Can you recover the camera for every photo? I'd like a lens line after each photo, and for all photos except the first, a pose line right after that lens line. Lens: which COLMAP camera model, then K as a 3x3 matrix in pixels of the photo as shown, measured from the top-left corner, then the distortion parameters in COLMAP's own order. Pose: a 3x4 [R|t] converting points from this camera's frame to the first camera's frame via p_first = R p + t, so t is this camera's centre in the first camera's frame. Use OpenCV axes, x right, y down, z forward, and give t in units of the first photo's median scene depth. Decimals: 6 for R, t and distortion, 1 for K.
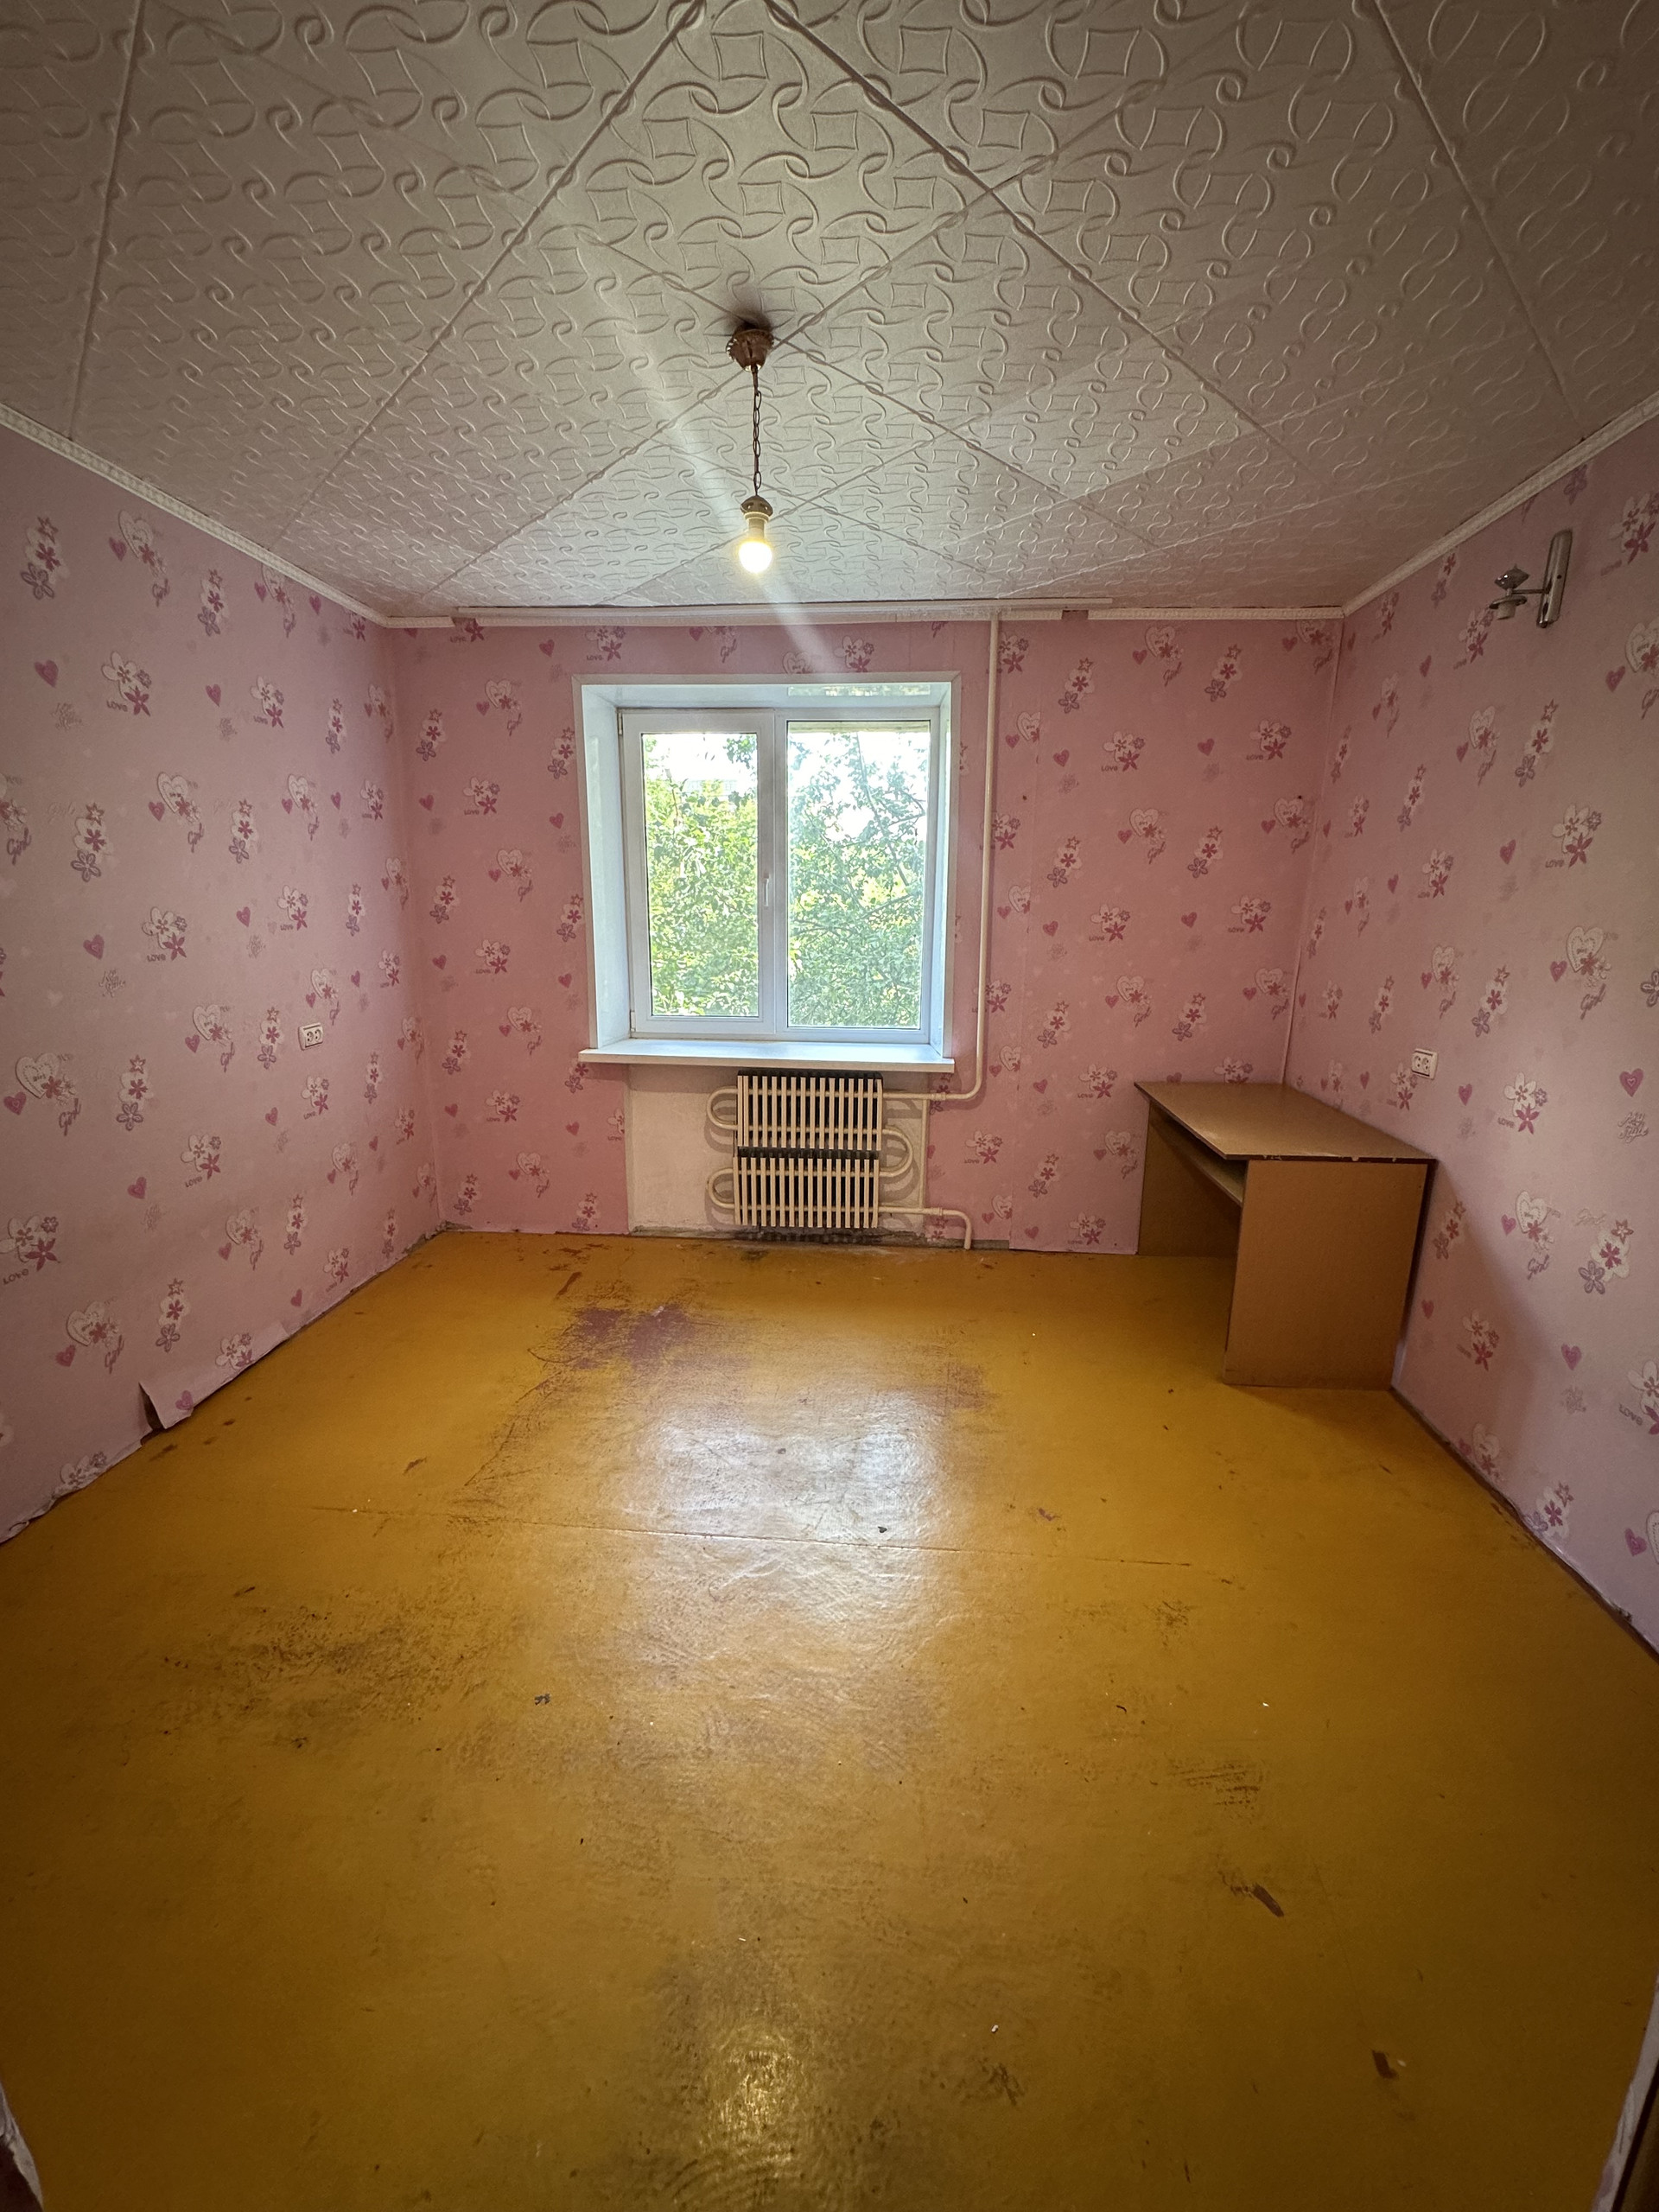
lens RADIAL K [[878.1, 0, 831.2], [0, 878.1, 1103.2], [0, 0, 1]] dist [0.000494, -0.000102]
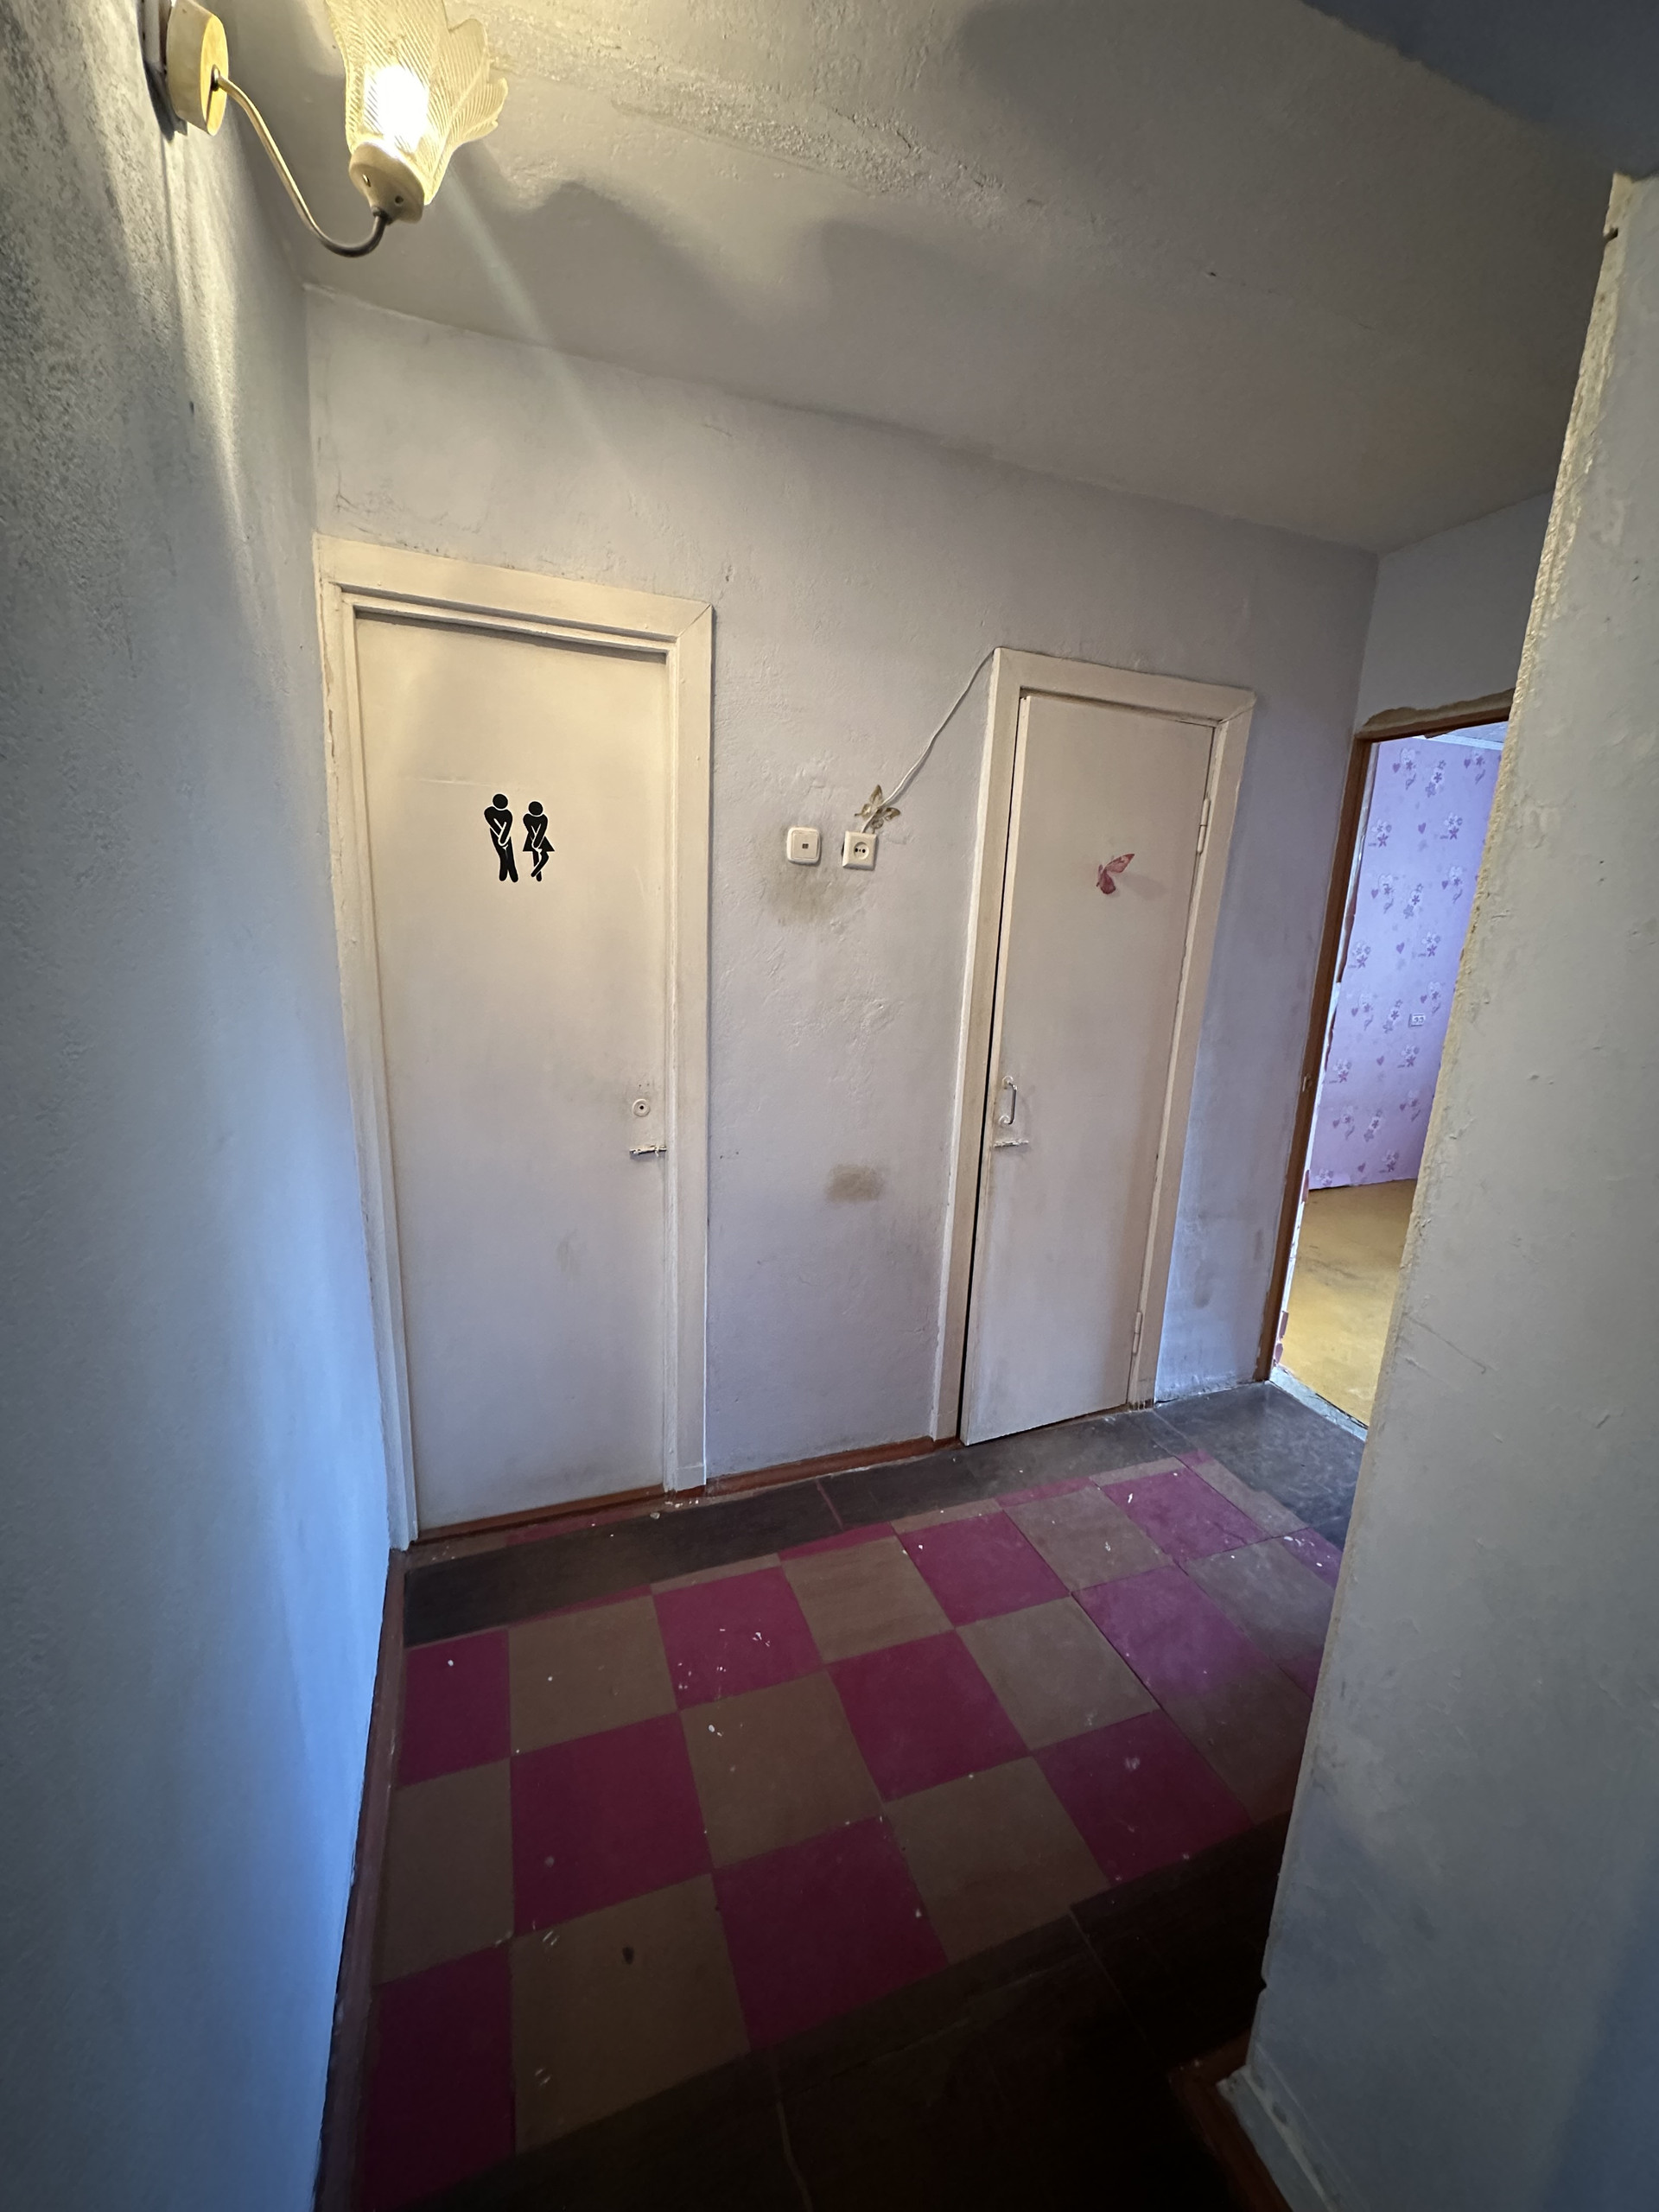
lens RADIAL K [[878.1, 0, 831.0], [0, 878.1, 1100.7], [0, 0, 1]] dist [0.000494, -0.000102]
pose [[0.429404, 0.202981, -0.880006, 0.439165], [-0.235293, 0.965907, 0.107982, 0.156649], [0.871923, 0.160692, 0.462524, -0.734502]]
